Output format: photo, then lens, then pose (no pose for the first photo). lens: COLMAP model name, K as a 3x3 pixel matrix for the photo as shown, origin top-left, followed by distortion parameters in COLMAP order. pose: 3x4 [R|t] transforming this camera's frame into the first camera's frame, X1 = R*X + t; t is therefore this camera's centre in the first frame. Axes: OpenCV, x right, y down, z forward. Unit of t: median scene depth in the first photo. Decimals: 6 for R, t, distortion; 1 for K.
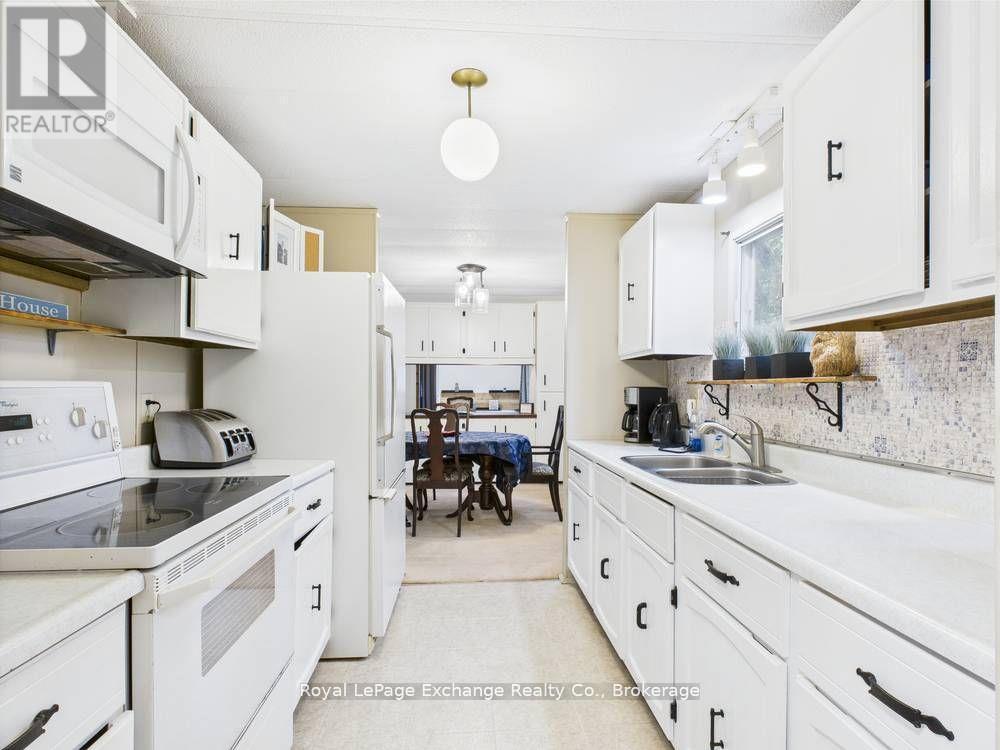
lens RADIAL K [[525.0, 0, 499.9], [0, 525.0, 387.0], [0, 0, 1]] dist [0.002653, -0.000112]
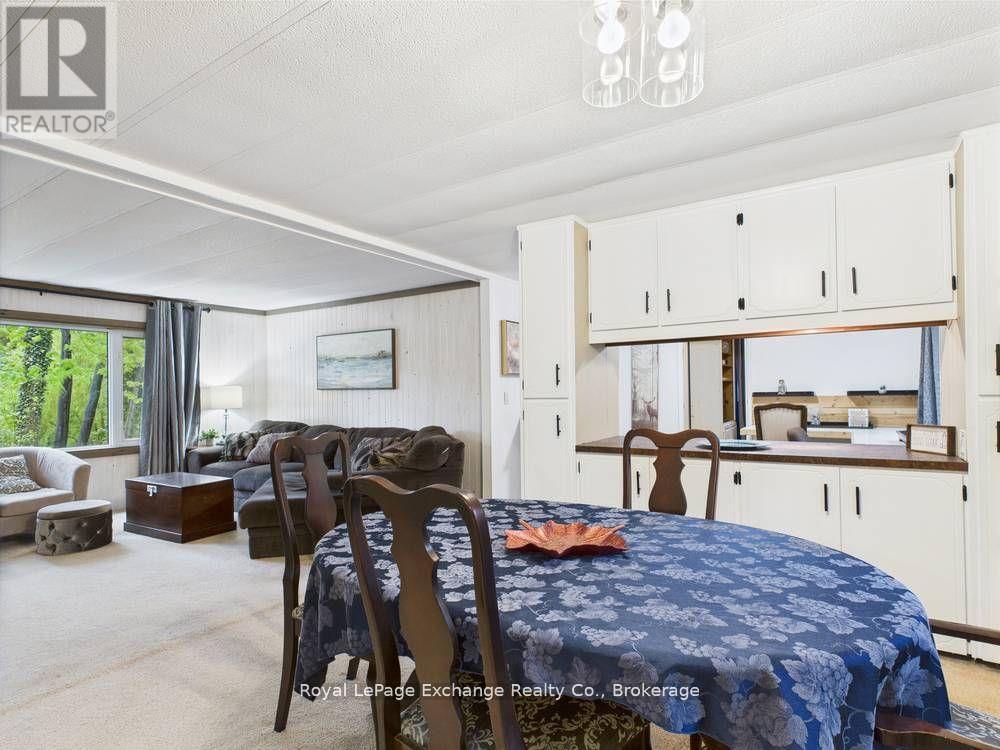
lens RADIAL K [[525.0, 0, 499.9], [0, 525.0, 387.0], [0, 0, 1]] dist [0.002653, -0.000112]
pose [[0.796012, -0.019003, -0.604982, 0.033978], [0.018196, 0.999807, -0.007464, -0.000437], [0.605007, -0.005067, 0.796204, 0.515507]]
